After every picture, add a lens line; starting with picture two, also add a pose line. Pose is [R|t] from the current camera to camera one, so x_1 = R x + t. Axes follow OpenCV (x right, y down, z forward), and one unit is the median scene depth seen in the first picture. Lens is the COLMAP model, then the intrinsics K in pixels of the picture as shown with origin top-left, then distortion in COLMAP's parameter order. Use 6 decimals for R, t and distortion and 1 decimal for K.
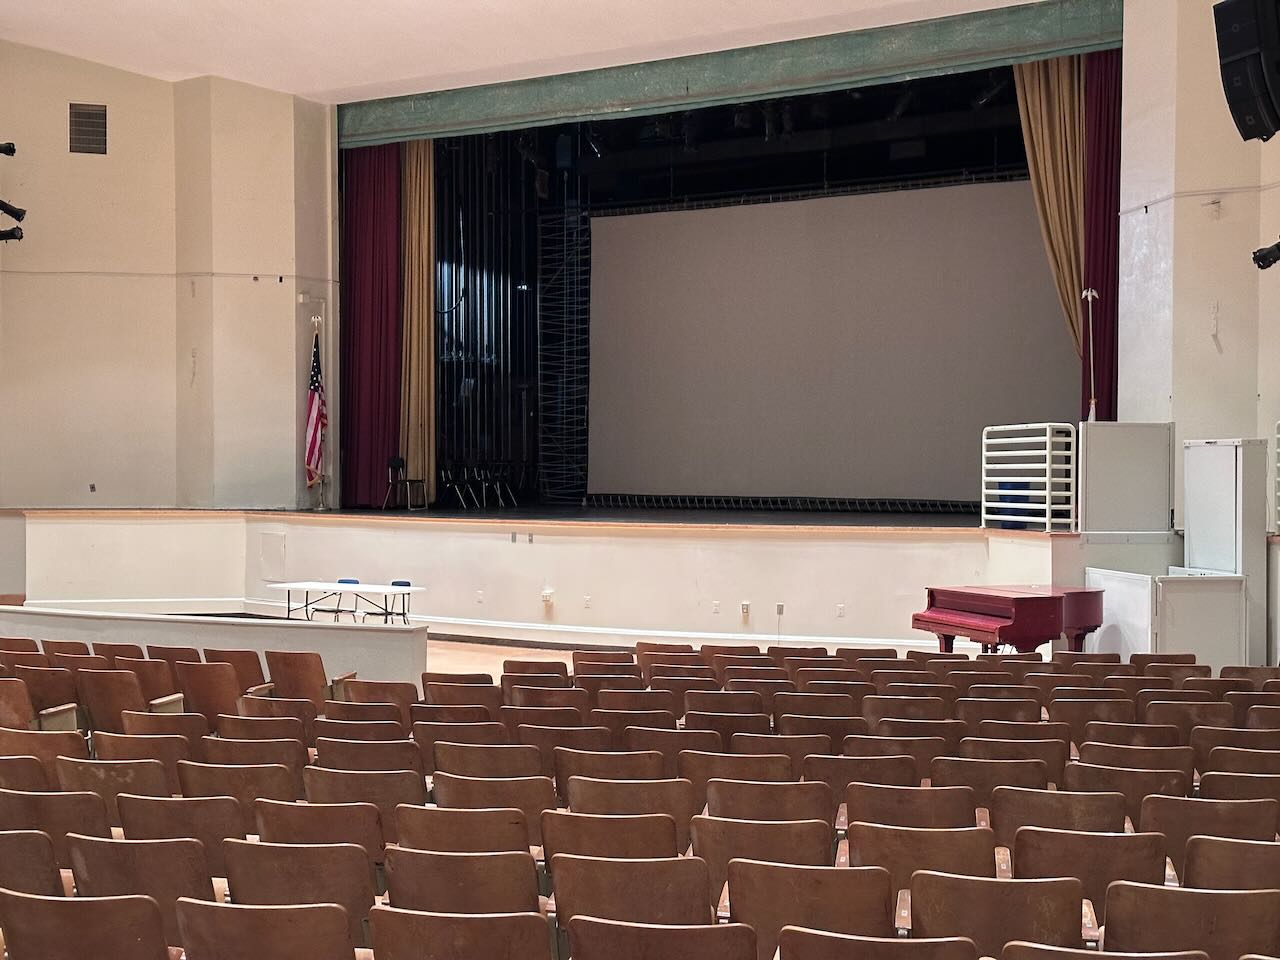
lens RADIAL K [[1787.9, 0, 633.4], [0, 1787.9, 494.0], [0, 0, 1]] dist [0.111256, 0.000000]
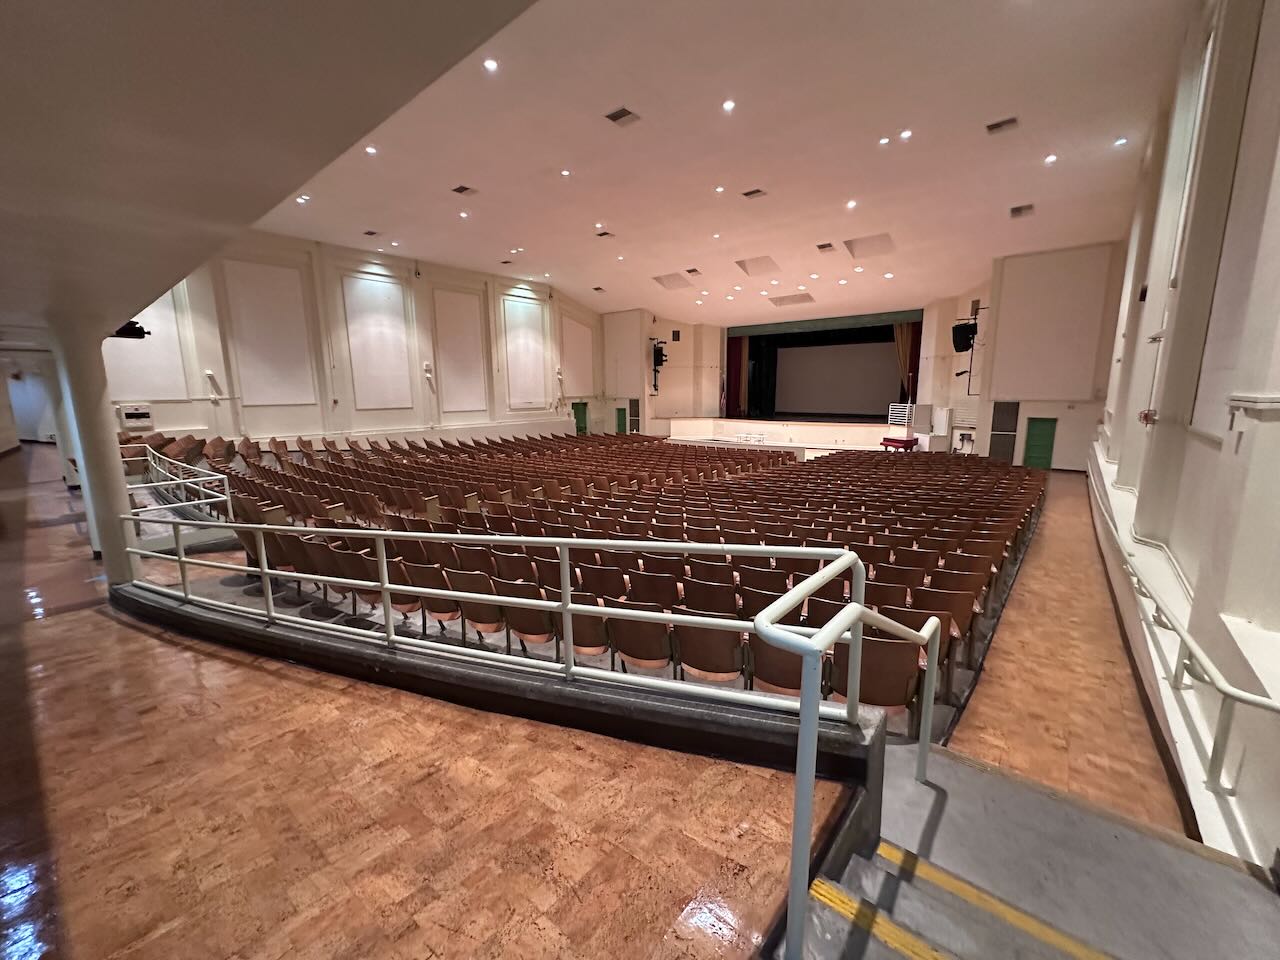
lens RADIAL K [[511.1, 0, 637.9], [0, 511.1, 482.0], [0, 0, 1]] dist [-0.000507, 0.000835]
pose [[0.992454, 0.008382, -0.122331, -0.239777], [0.012087, 0.986113, 0.165634, -0.049814], [0.122021, -0.165862, 0.978571, -0.378651]]
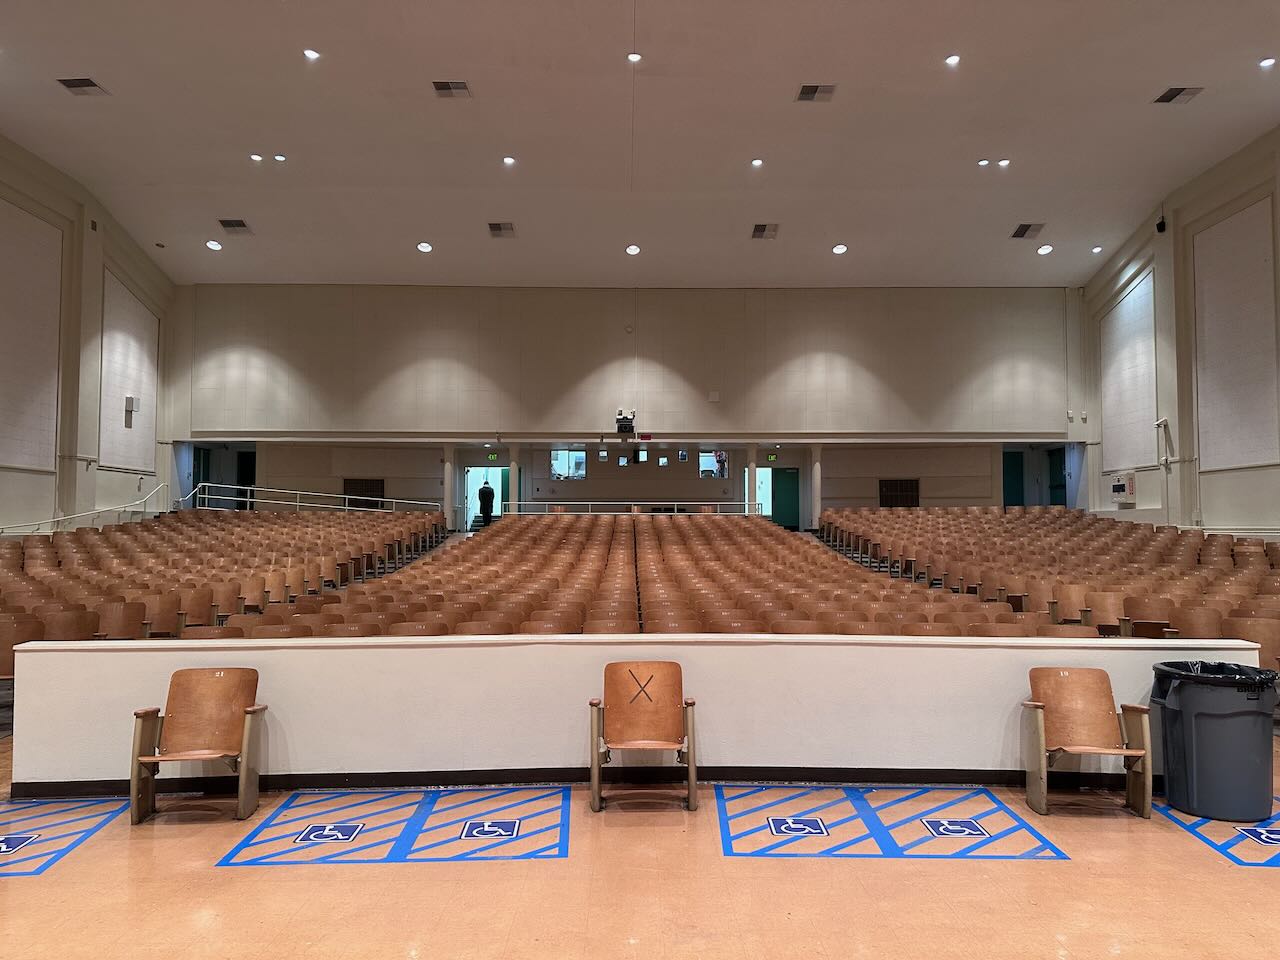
lens RADIAL K [[895.0, 0, 647.2], [0, 895.0, 487.2], [0, 0, 1]] dist [0.098687, -0.125741]
pose [[-0.822542, -0.030126, -0.567906, -0.061515], [-0.010324, 0.999222, -0.038054, 0.010346], [0.568611, -0.025438, -0.822213, 0.784910]]
